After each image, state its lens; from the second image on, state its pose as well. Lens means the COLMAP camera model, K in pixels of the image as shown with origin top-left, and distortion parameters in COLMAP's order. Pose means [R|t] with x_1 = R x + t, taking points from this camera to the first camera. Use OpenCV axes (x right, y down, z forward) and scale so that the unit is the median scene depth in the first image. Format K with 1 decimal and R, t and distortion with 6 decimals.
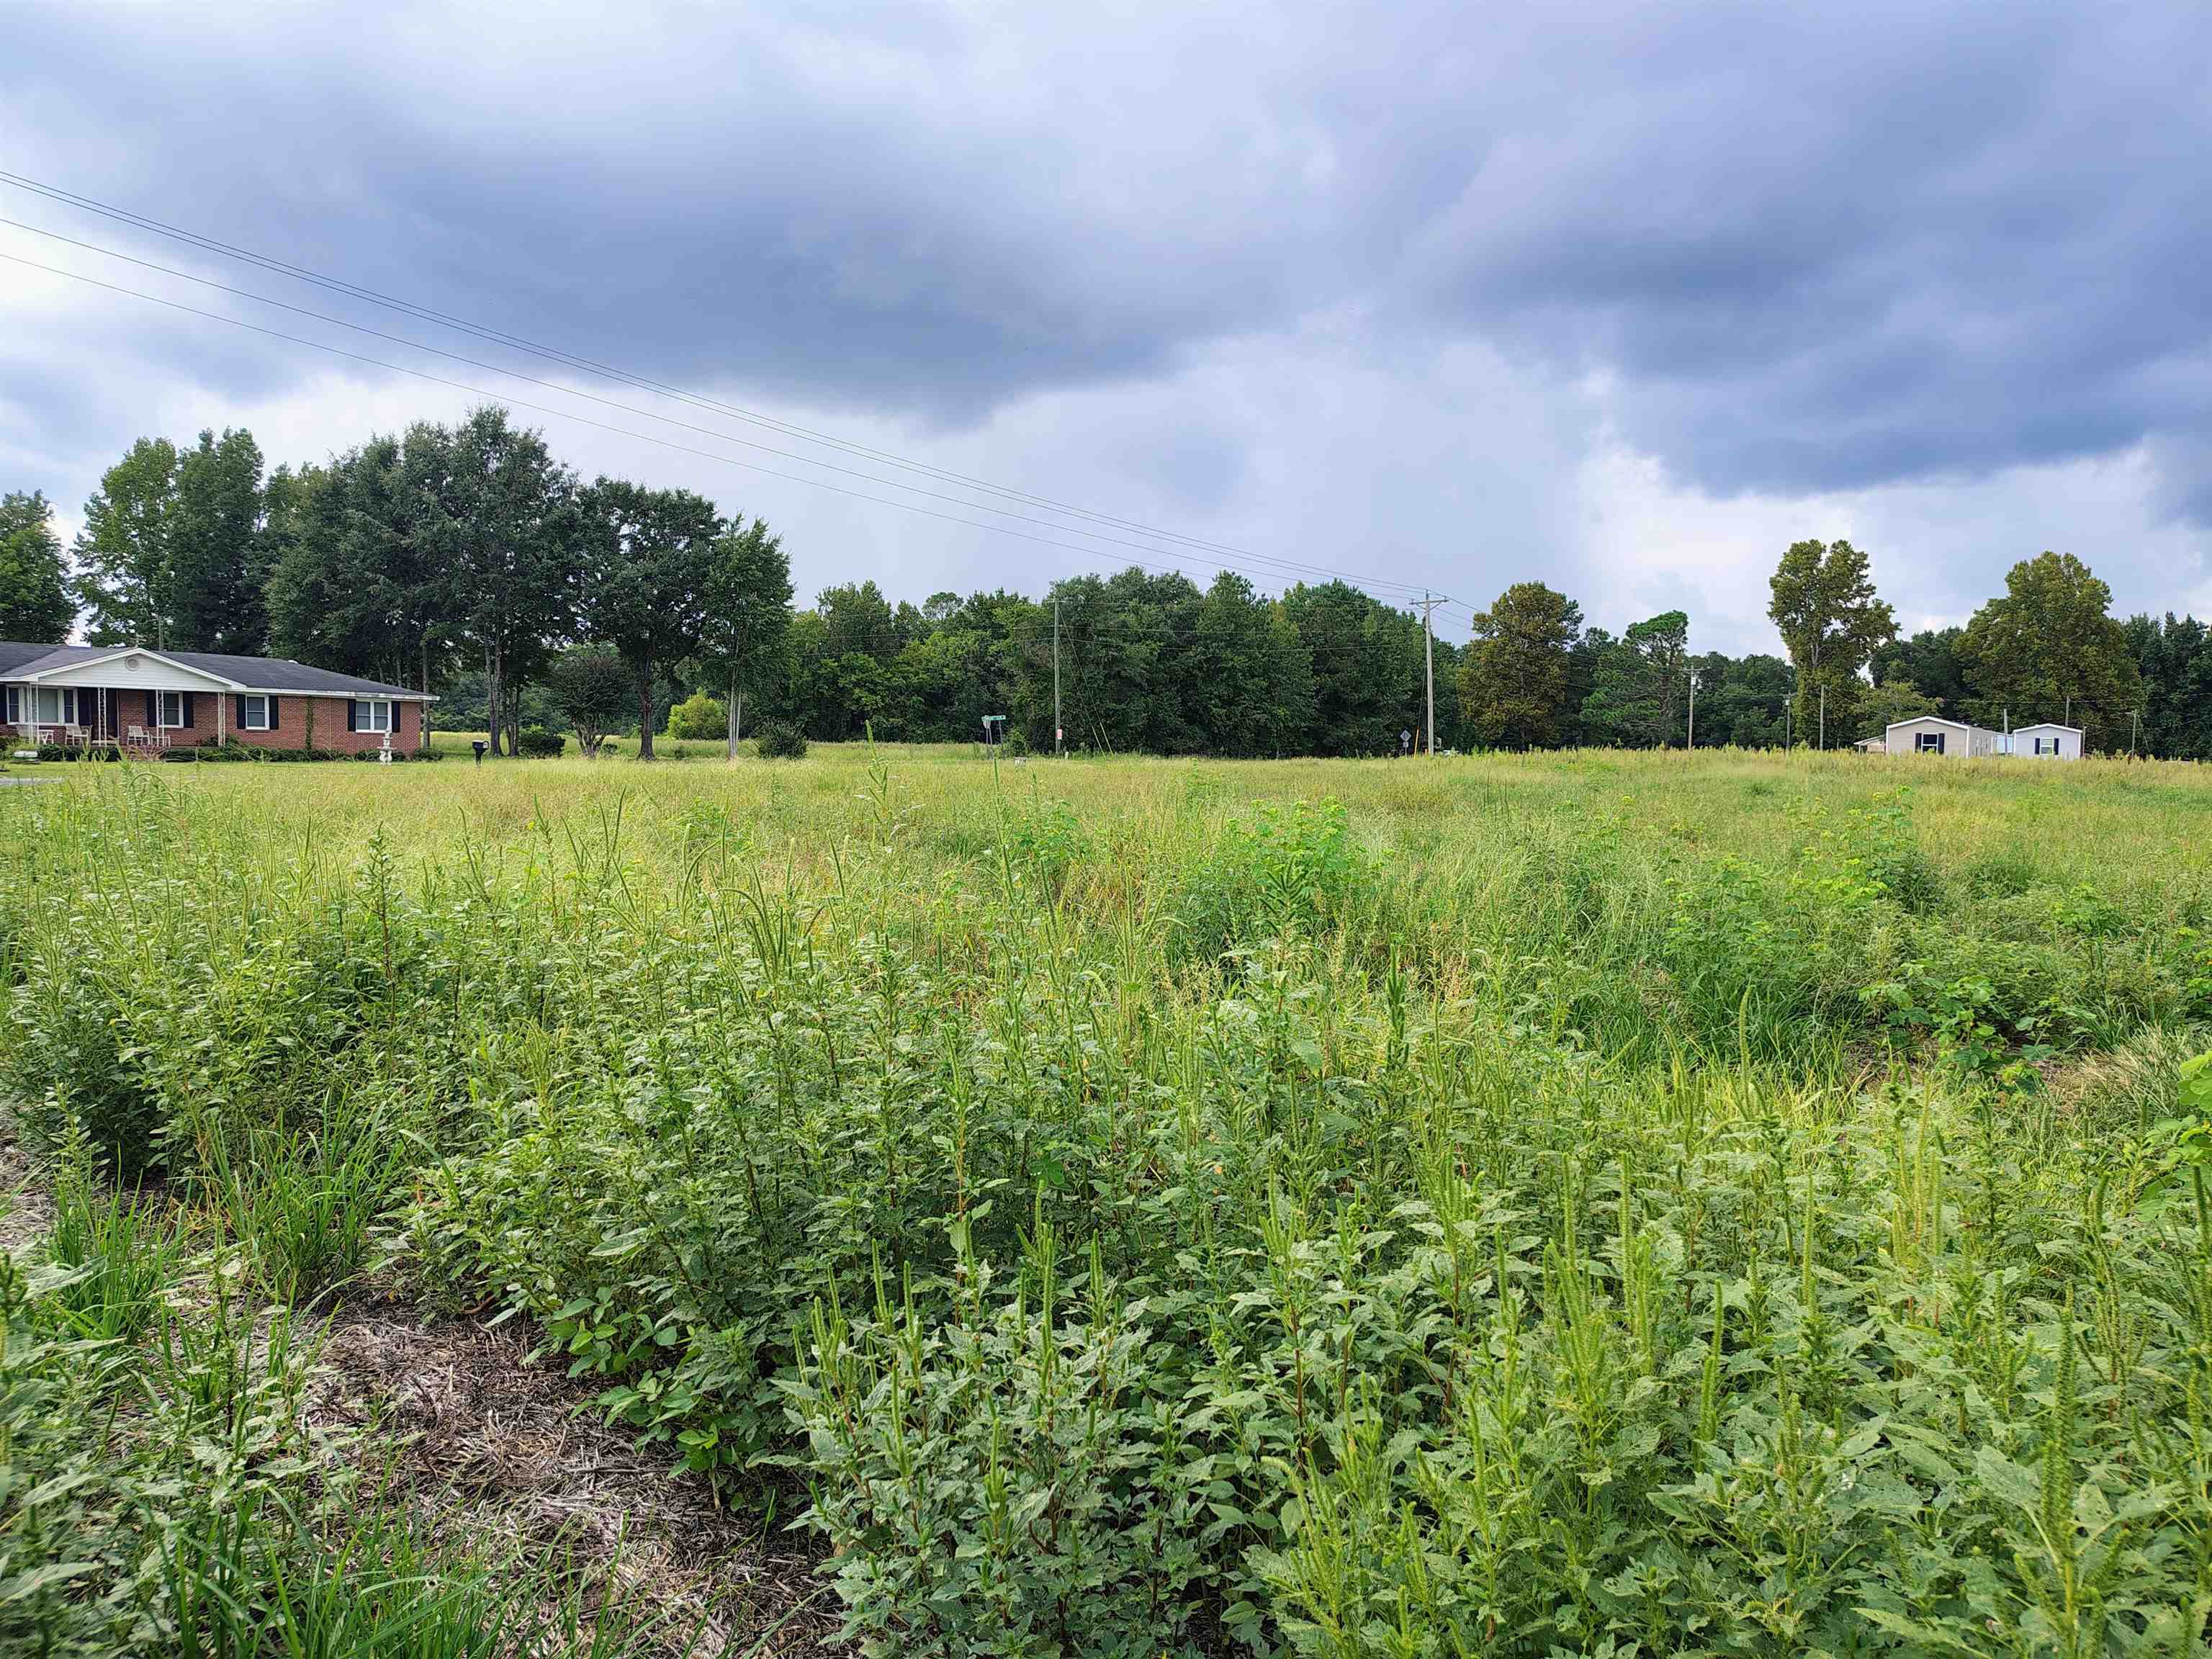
lens RADIAL K [[1525.1, 0, 1106.0], [0, 1525.1, 829.5], [0, 0, 1]] dist [0.009481, -0.005282]
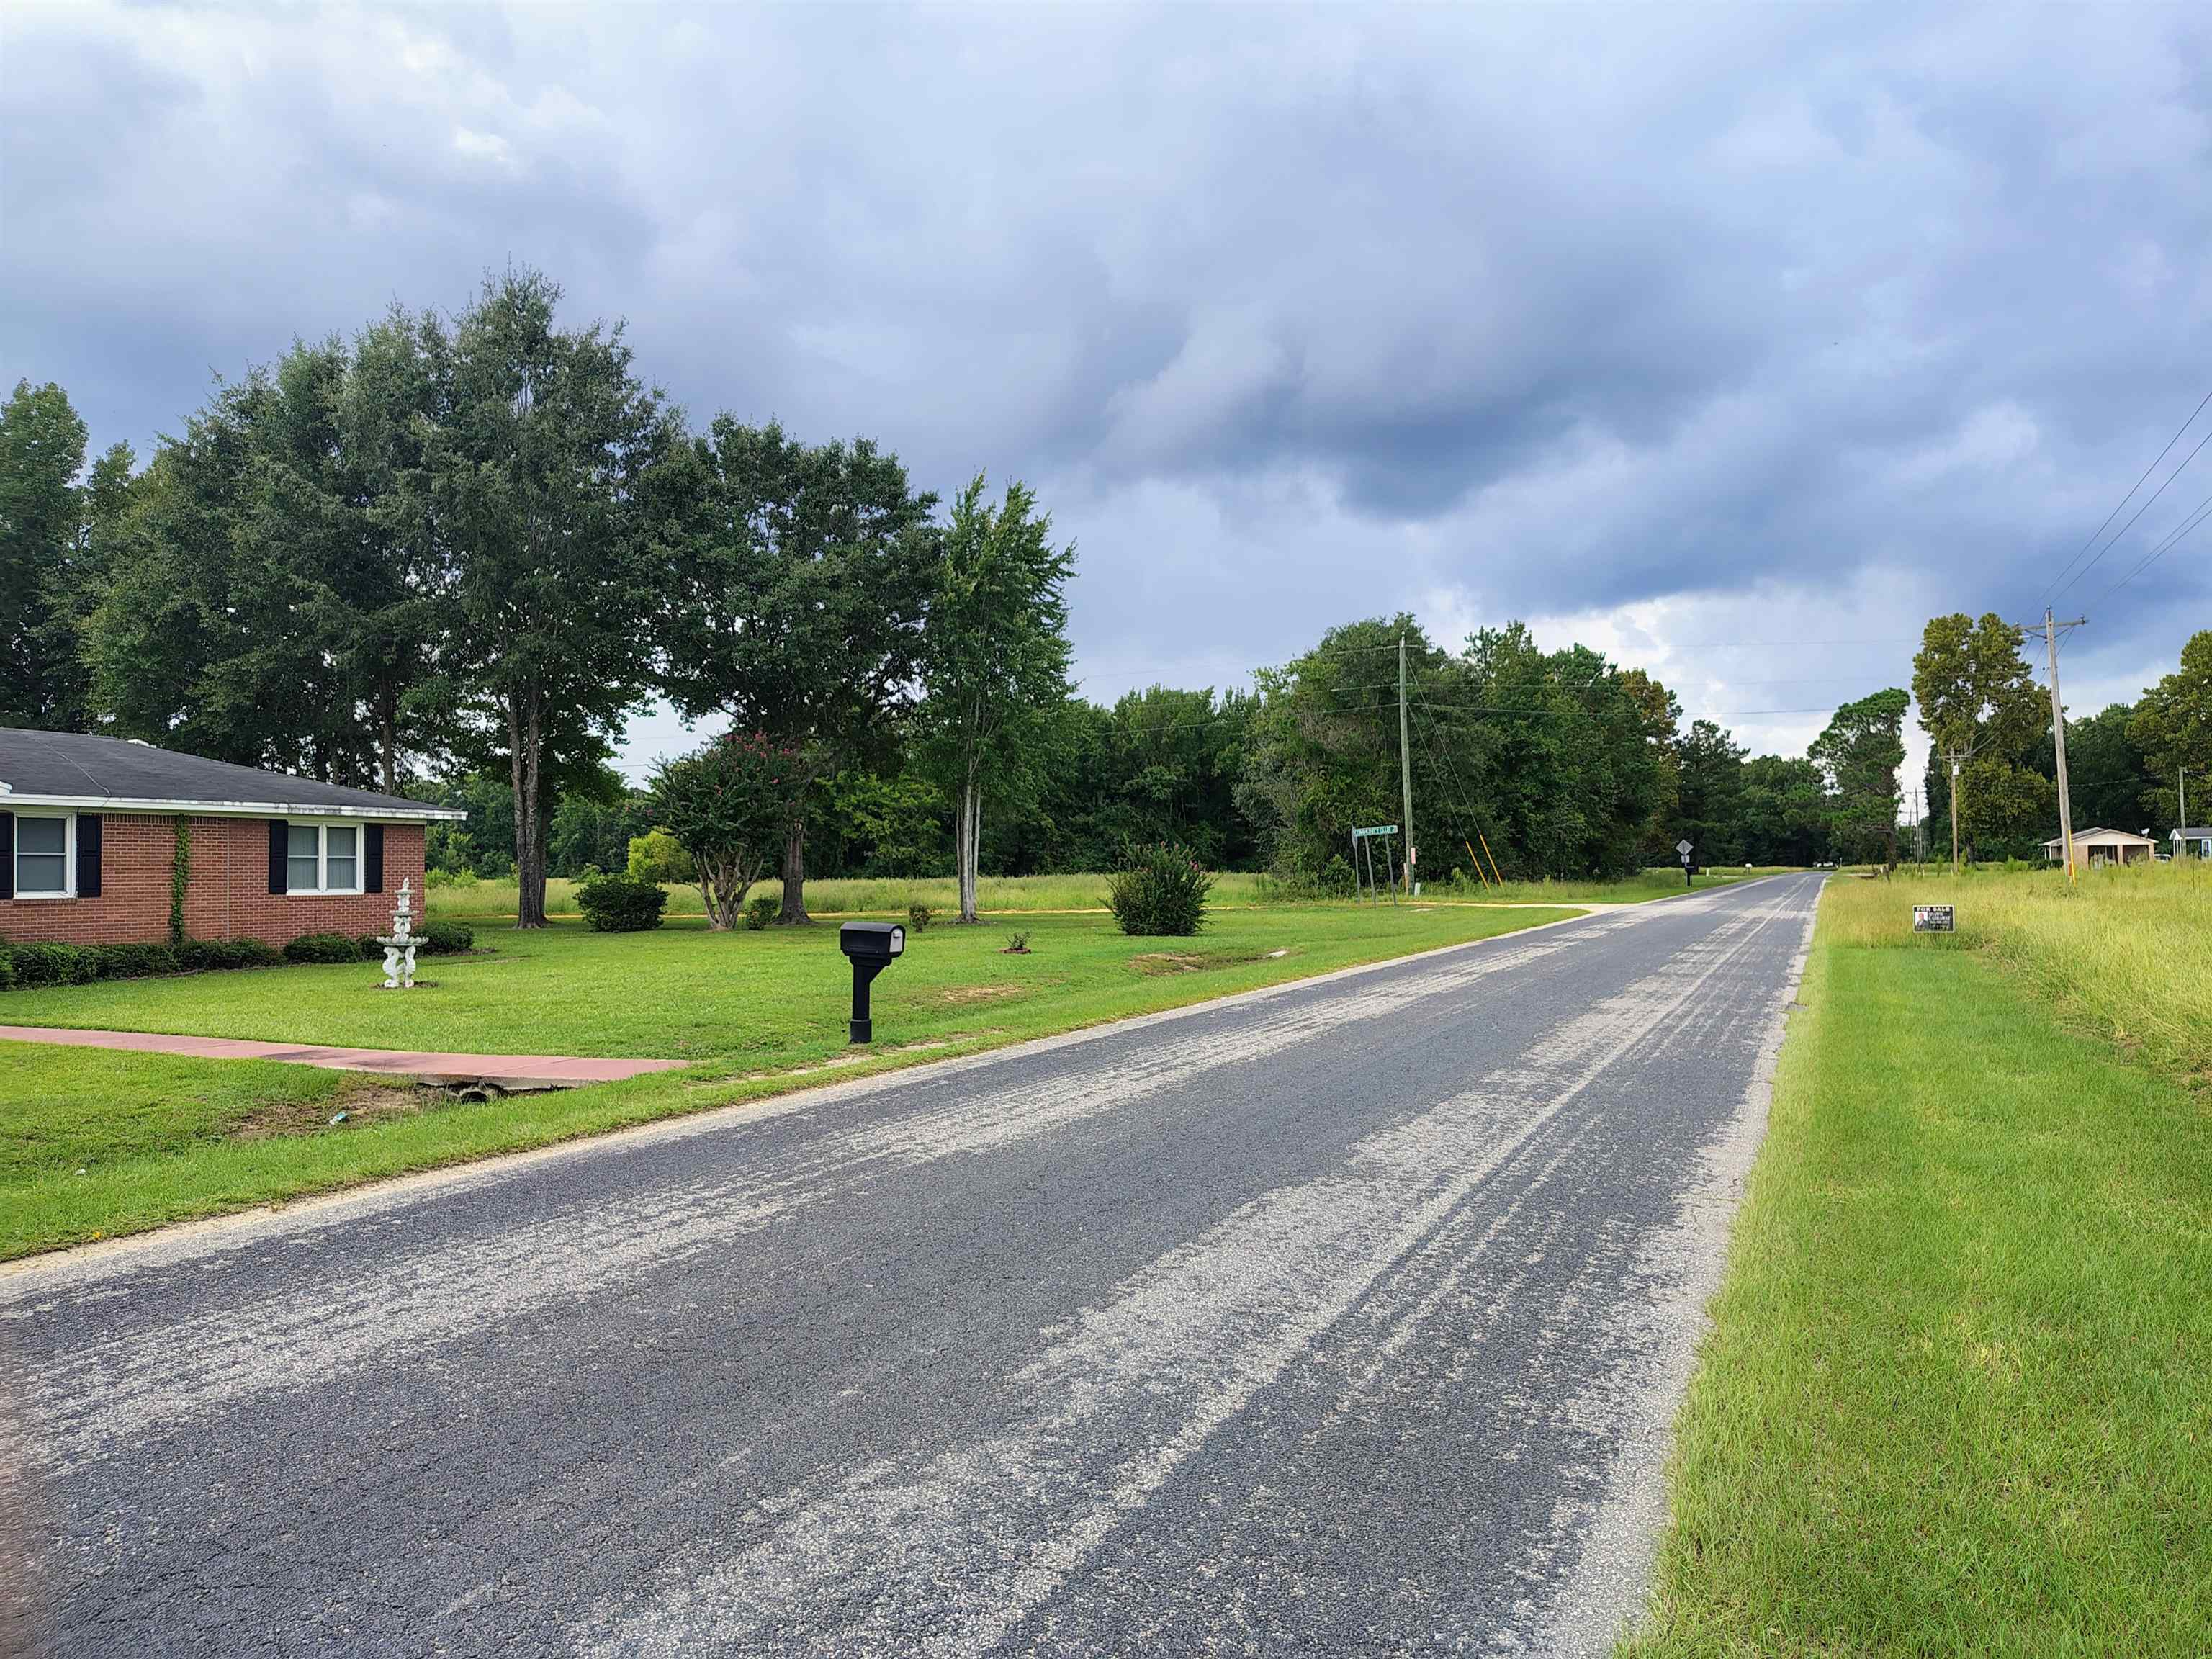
lens RADIAL K [[1525.1, 0, 1106.0], [0, 1525.1, 829.5], [0, 0, 1]] dist [0.009481, -0.005282]
pose [[0.996134, -0.027705, 0.083367, -0.243020], [0.034451, 0.996151, -0.080601, -0.032363], [-0.080813, 0.083161, 0.993254, 0.451276]]
